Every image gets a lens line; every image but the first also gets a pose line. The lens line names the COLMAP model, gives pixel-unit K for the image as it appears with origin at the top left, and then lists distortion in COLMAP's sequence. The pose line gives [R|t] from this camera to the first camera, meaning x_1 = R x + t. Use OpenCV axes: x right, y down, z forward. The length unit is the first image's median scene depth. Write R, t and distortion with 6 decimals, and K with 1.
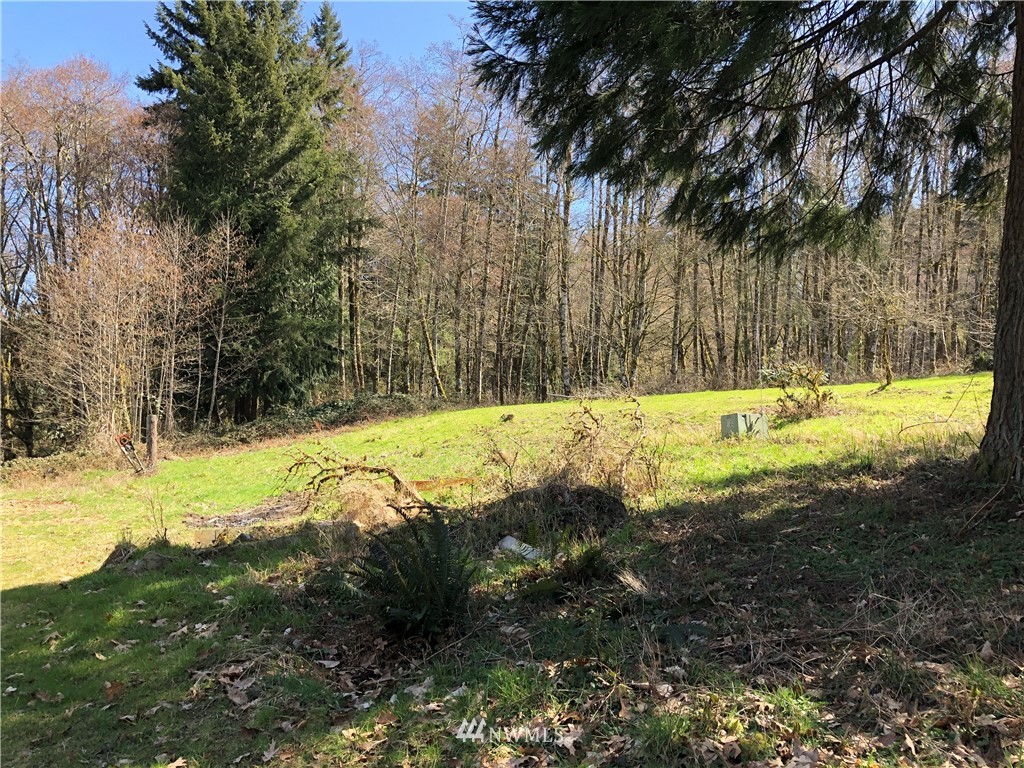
lens RADIAL K [[854.2, 0, 513.0], [0, 854.2, 369.5], [0, 0, 1]] dist [0.051359, -0.036152]
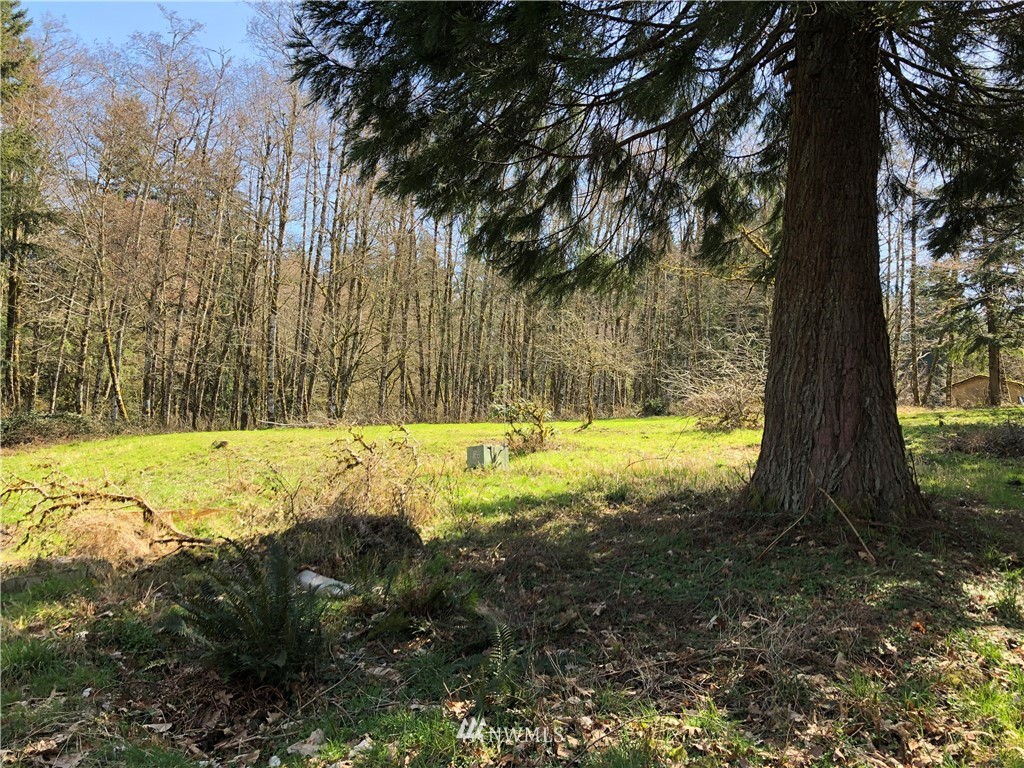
lens RADIAL K [[854.2, 0, 510.8], [0, 854.2, 380.6], [0, 0, 1]] dist [0.051359, -0.036152]
pose [[0.934658, 0.057402, 0.350884, -0.096421], [-0.048679, 0.998248, -0.033641, 0.007953], [-0.352201, 0.014362, 0.935814, 0.040007]]
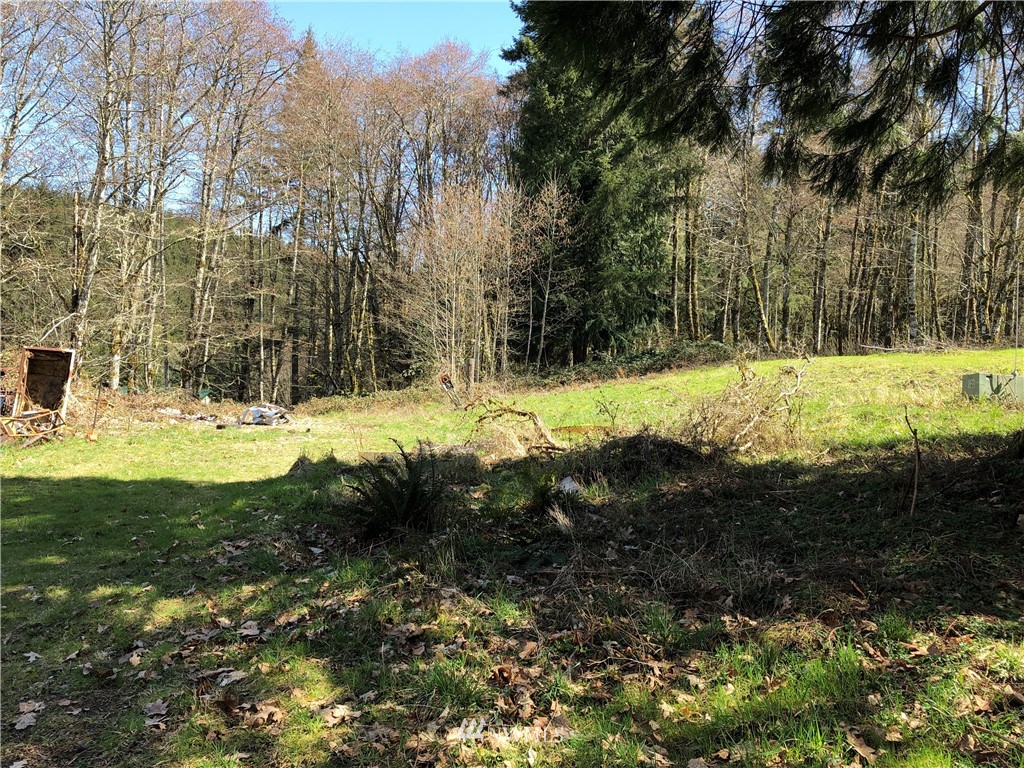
lens RADIAL K [[854.2, 0, 508.7], [0, 854.2, 390.7], [0, 0, 1]] dist [0.051359, -0.036152]
pose [[0.898700, 0.039441, -0.436787, 0.296341], [-0.000763, 0.996087, 0.088373, -0.014065], [0.438564, -0.079088, 0.895213, -0.035551]]
